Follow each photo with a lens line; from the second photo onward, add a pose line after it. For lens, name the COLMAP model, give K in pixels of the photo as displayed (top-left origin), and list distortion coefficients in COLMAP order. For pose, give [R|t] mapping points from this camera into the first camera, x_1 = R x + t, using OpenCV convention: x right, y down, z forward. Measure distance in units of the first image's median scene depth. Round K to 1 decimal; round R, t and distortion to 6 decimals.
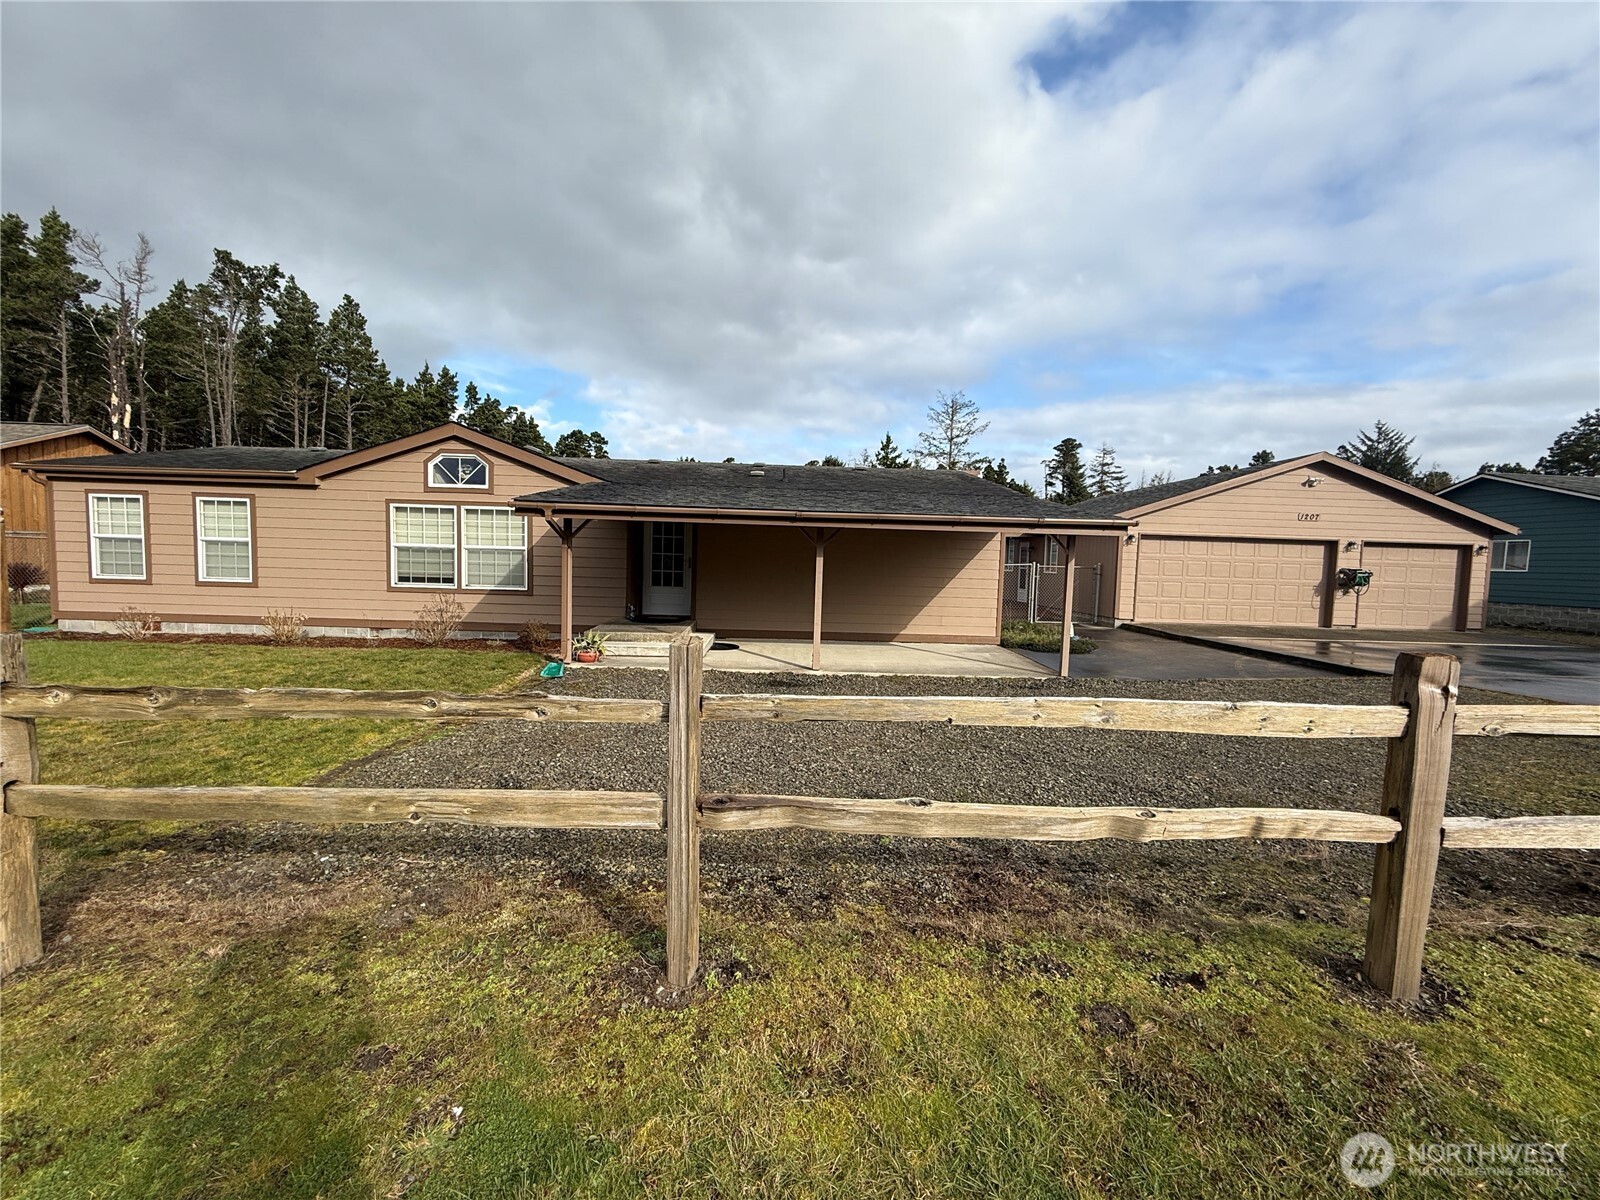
lens RADIAL K [[626.8, 0, 800.0], [0, 626.8, 600.0], [0, 0, 1]] dist [0.001617, 0.000101]
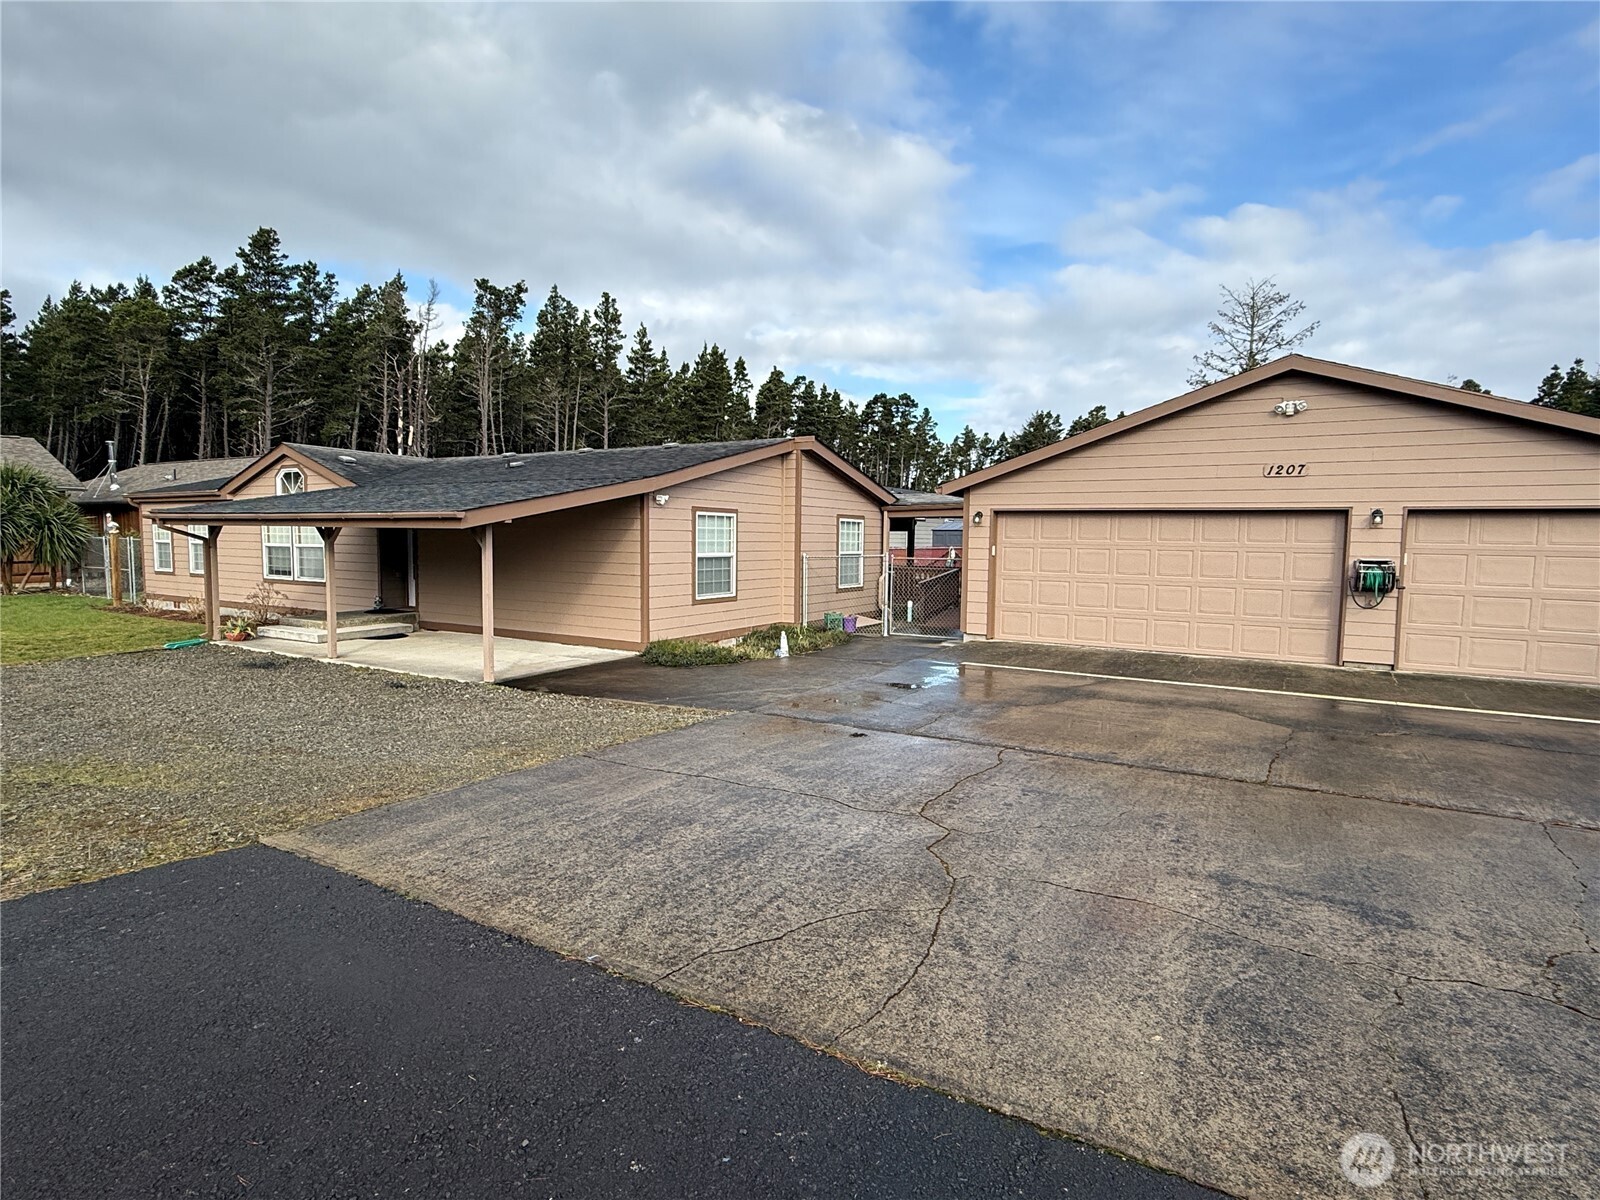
lens RADIAL K [[823.6, 0, 800.0], [0, 823.6, 600.0], [0, 0, 1]] dist [0.001110, 0.000004]
pose [[0.846287, 0.023137, -0.532224, 0.837034], [-0.023733, 0.999702, 0.005723, -0.007446], [0.532198, 0.007788, 0.846584, 0.126288]]
